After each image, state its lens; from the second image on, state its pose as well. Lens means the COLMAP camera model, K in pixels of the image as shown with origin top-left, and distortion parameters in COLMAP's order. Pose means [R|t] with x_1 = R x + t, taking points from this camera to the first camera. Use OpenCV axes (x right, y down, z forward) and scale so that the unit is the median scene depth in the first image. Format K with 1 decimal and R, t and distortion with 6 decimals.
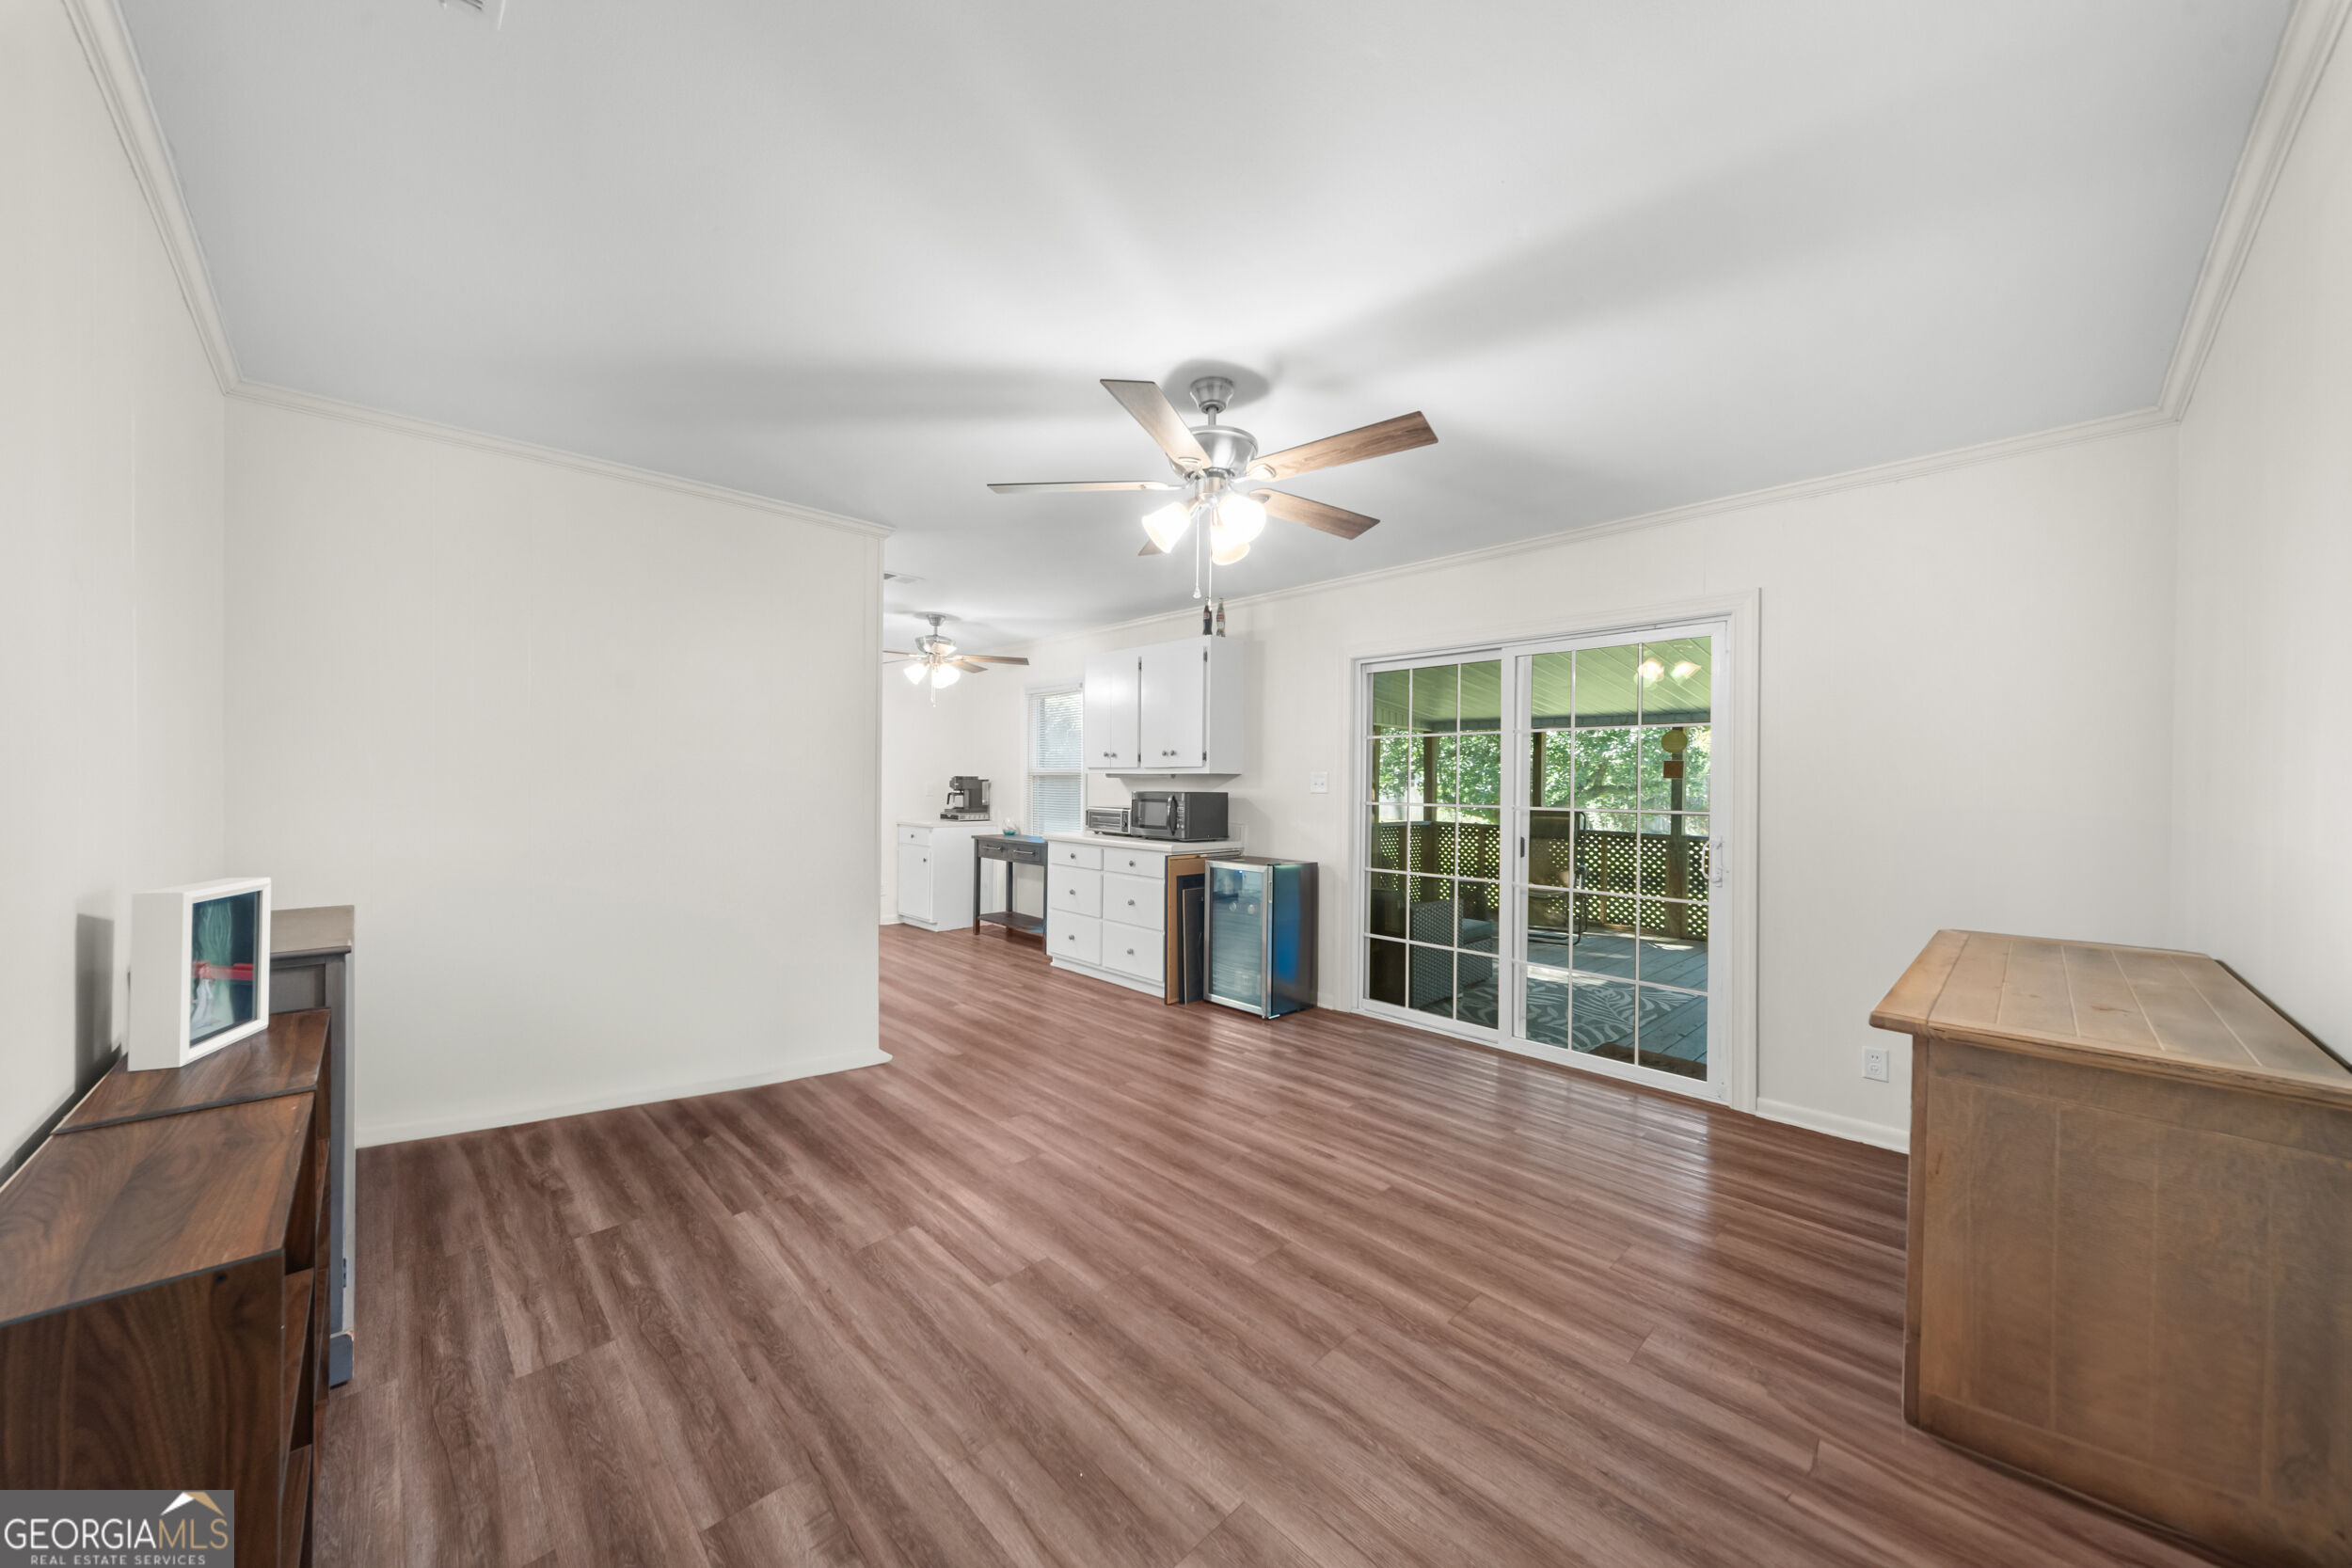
lens RADIAL K [[801.0, 0, 1167.5], [0, 801.0, 783.9], [0, 0, 1]] dist [-0.002739, -0.000131]
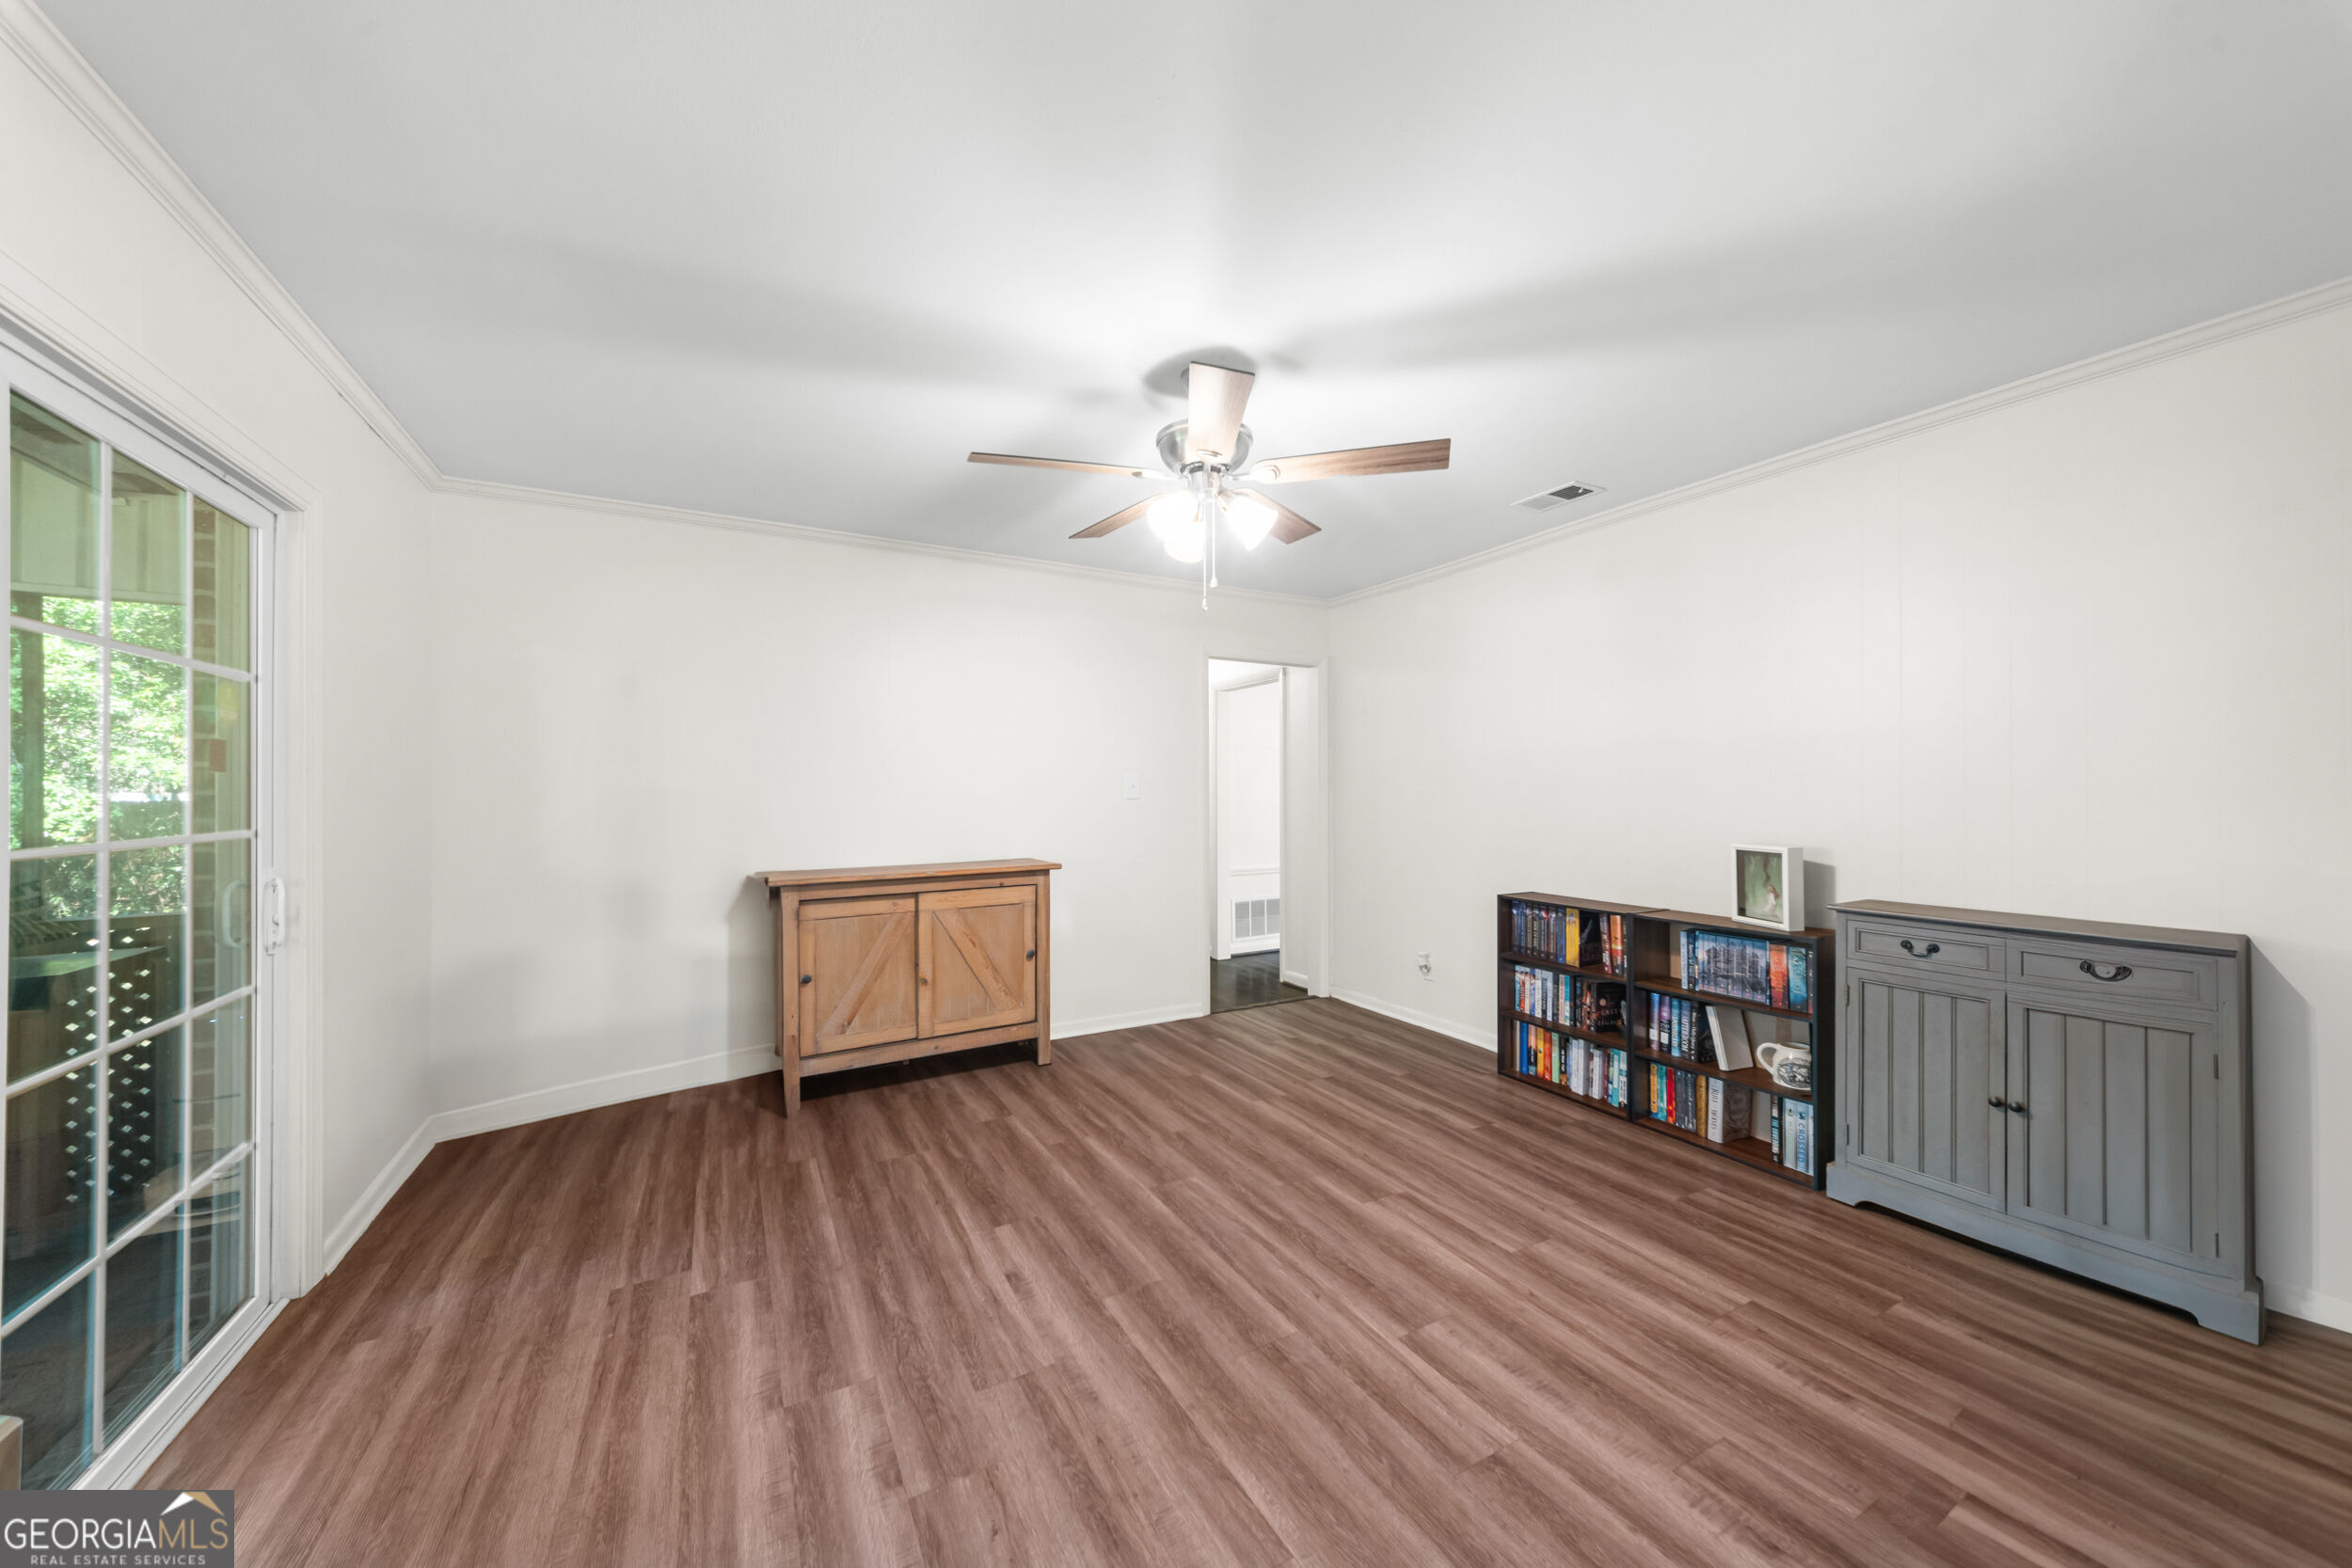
lens RADIAL K [[801.0, 0, 1174.8], [0, 801.0, 785.4], [0, 0, 1]] dist [-0.002739, -0.000131]
pose [[-0.967157, -0.005342, 0.254123, -0.164333], [-0.006803, 0.999965, -0.004871, 0.000816], [-0.254088, -0.006440, -0.967160, 2.021254]]
